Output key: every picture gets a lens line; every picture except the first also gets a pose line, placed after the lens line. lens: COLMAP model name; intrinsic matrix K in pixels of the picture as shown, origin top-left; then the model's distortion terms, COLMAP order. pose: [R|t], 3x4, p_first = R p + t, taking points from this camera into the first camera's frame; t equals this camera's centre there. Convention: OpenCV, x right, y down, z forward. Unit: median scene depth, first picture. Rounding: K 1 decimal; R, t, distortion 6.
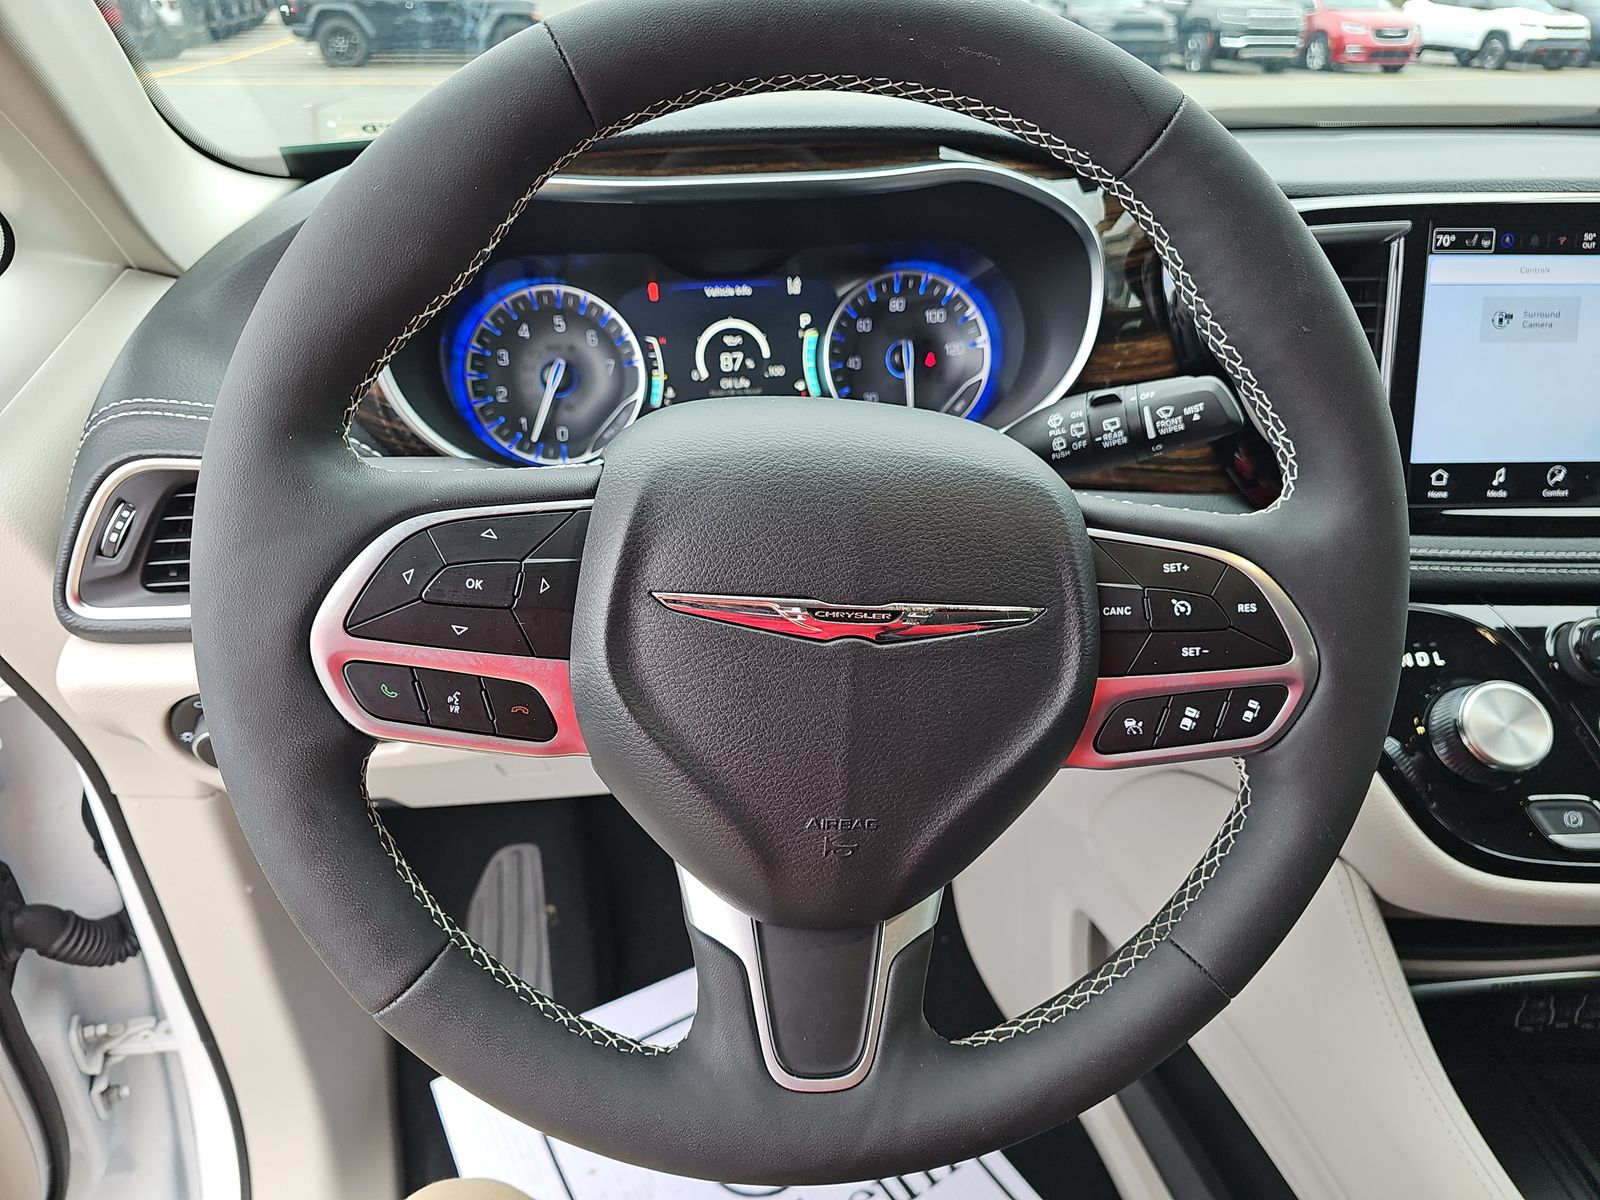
lens RADIAL K [[1079.1, 0, 805.8], [0, 1079.1, 583.7], [0, 0, 1]] dist [0.029531, -0.027599]
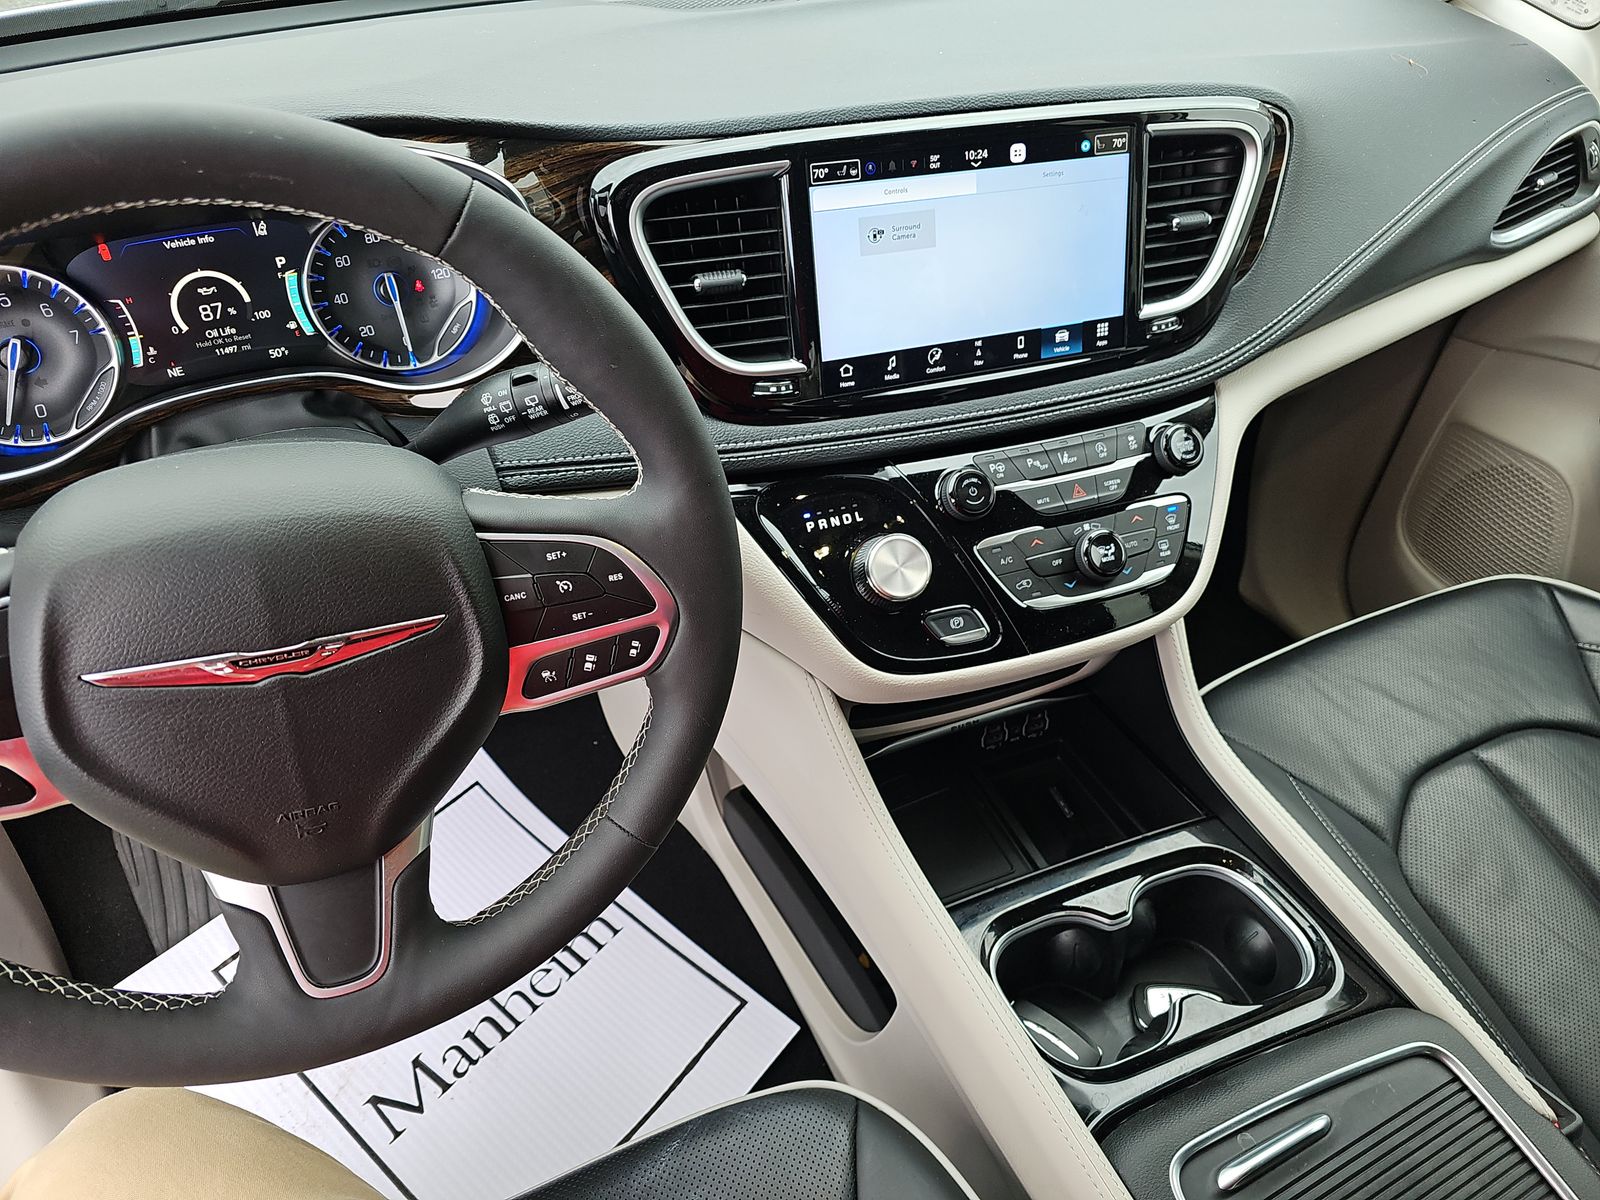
lens RADIAL K [[1079.1, 0, 805.8], [0, 1079.1, 583.7], [0, 0, 1]] dist [0.029531, -0.027599]
pose [[0.952976, -0.179288, 0.244322, 0.204674], [0.119967, 0.963546, 0.239137, -0.168839], [-0.278290, -0.198581, 0.939745, -0.190589]]
